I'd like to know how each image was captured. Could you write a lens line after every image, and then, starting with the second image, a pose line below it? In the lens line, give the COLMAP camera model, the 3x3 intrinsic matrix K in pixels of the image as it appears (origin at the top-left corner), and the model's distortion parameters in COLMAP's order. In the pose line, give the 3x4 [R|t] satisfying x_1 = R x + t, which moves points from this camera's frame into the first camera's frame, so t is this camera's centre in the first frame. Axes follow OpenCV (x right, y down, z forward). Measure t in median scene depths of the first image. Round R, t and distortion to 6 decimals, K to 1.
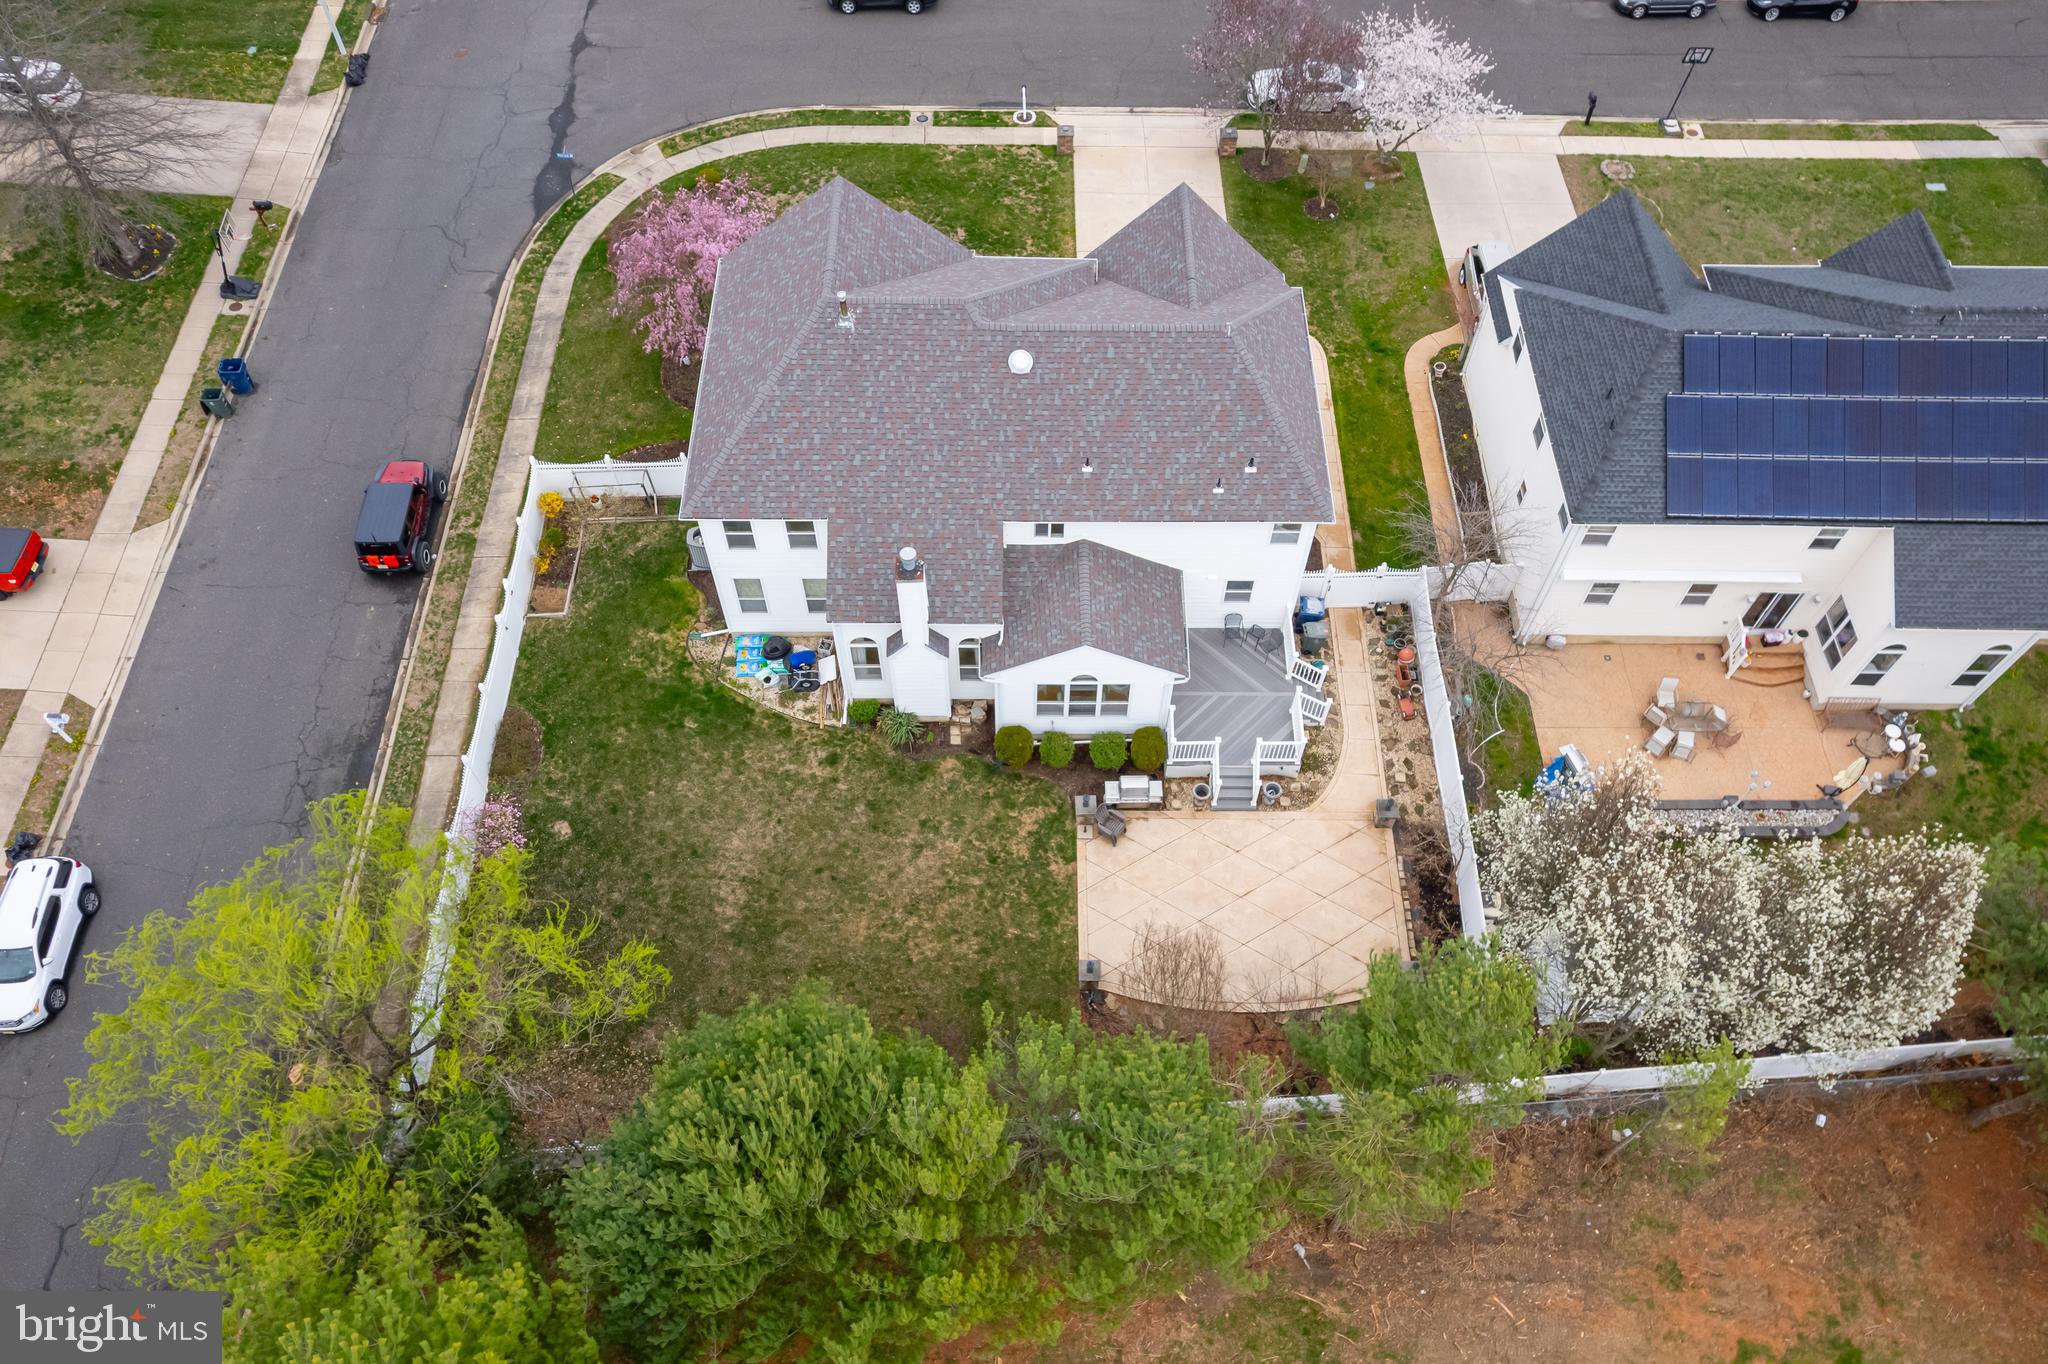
lens RADIAL K [[1482.3, 0, 1041.1], [0, 1482.3, 753.8], [0, 0, 1]] dist [-0.075732, 0.083246]
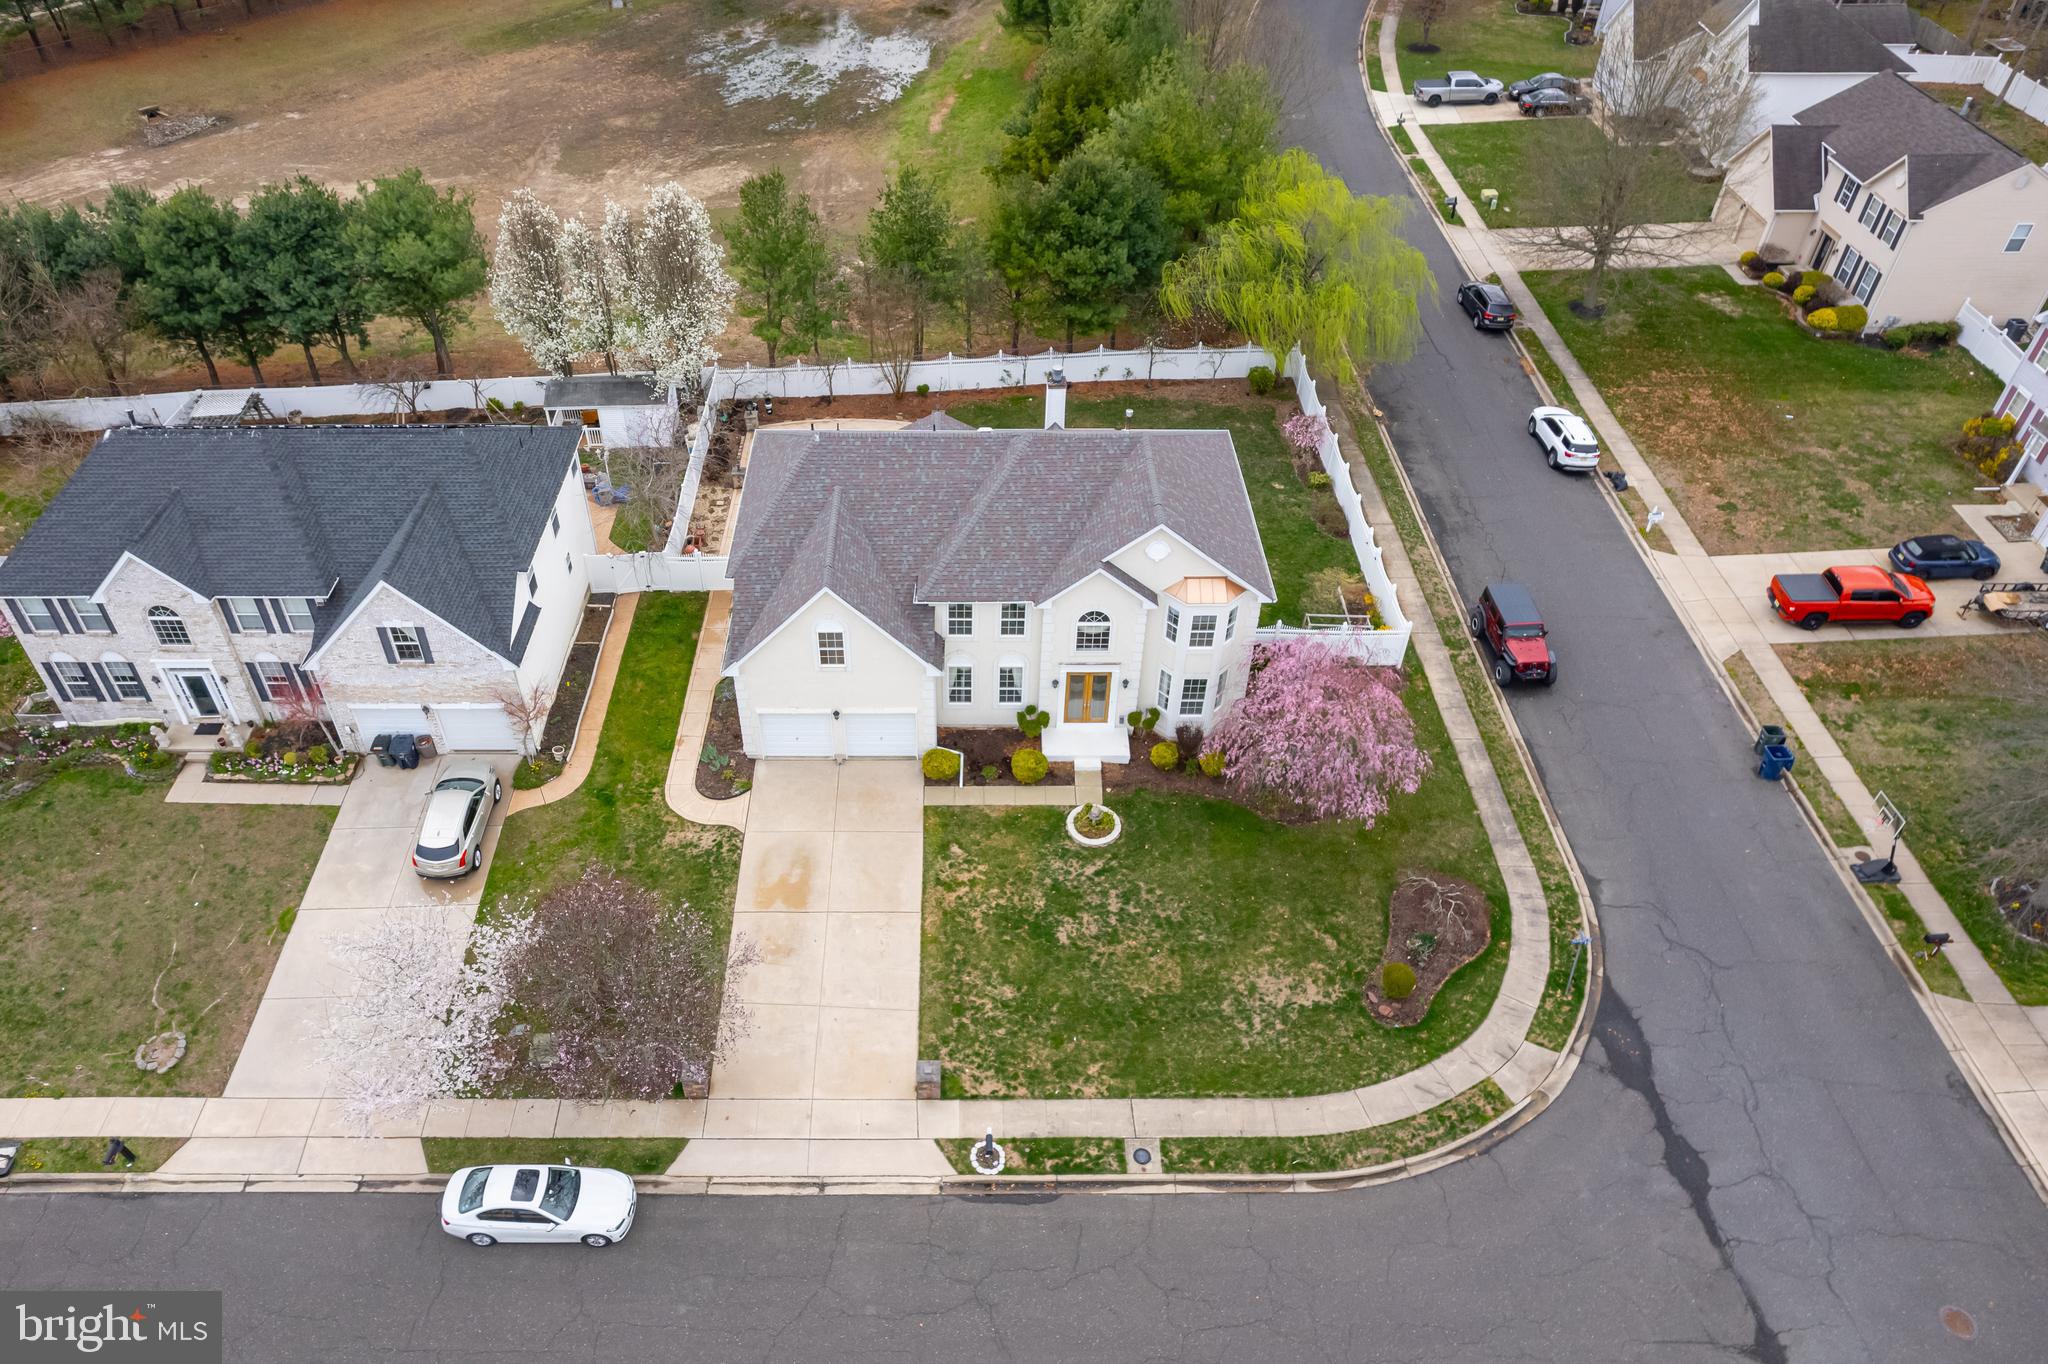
lens RADIAL K [[1418.7, 0, 962.7], [0, 1418.7, 695.6], [0, 0, 1]] dist [-0.074751, 0.082751]
pose [[-0.999906, -0.012478, -0.005681, 0.008622], [-0.003361, -0.178582, 0.983919, -1.397597], [-0.013292, 0.983846, 0.178523, 0.934475]]
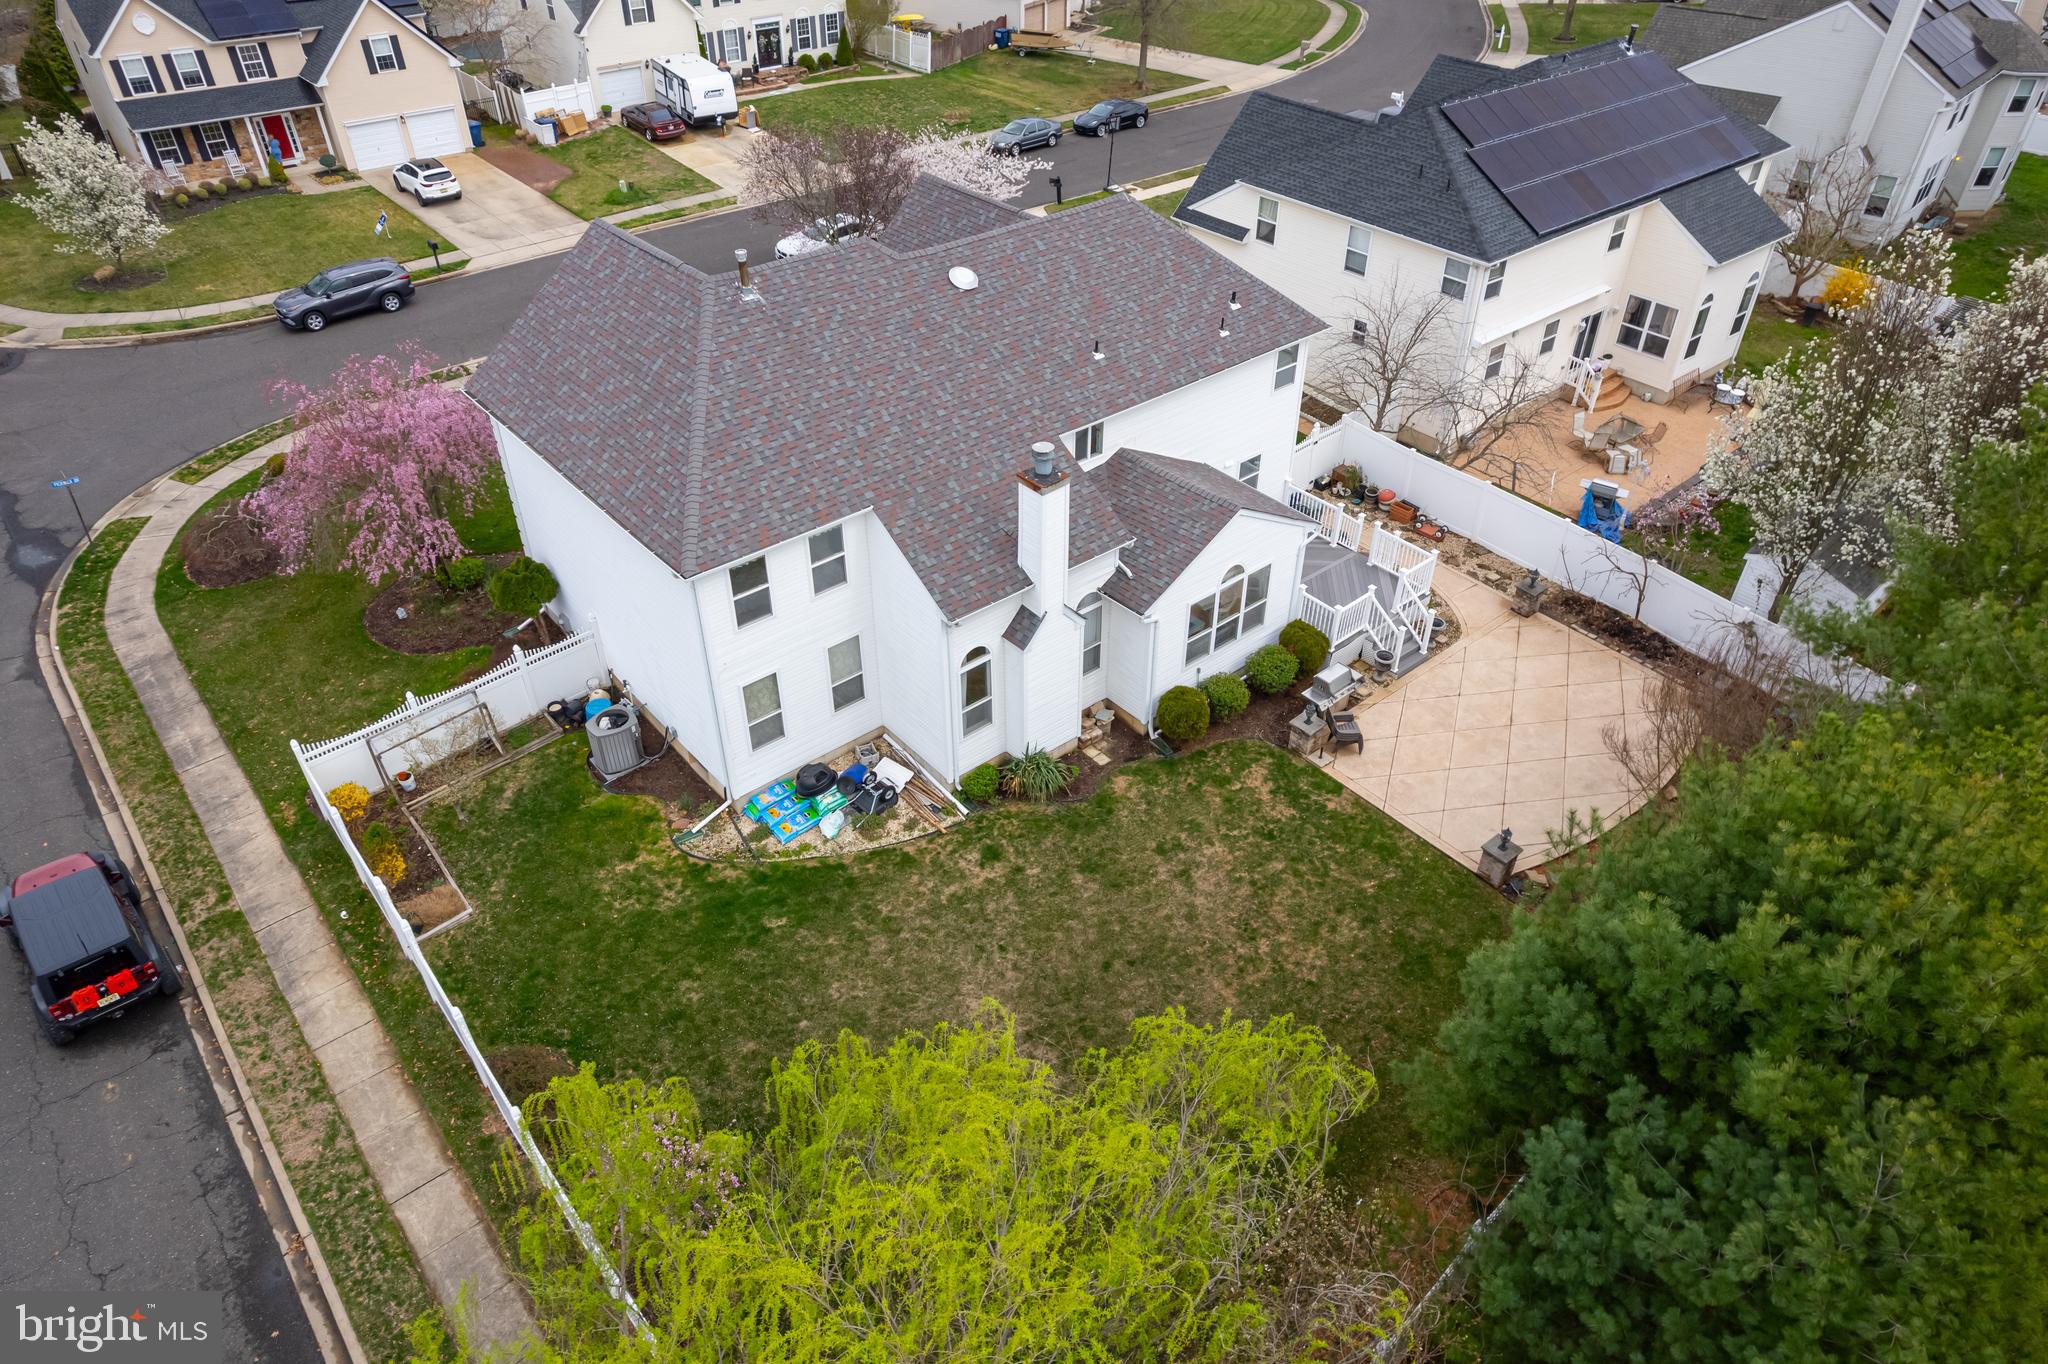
lens RADIAL K [[1321.5, 0, 1025.0], [0, 1321.5, 683.7], [0, 0, 1]] dist [-0.077730, 0.090683]
pose [[0.768457, -0.400702, 0.498910, -0.405011], [0.552488, 0.808831, -0.201366, 0.072352], [-0.322846, 0.430384, 0.842935, 0.443562]]
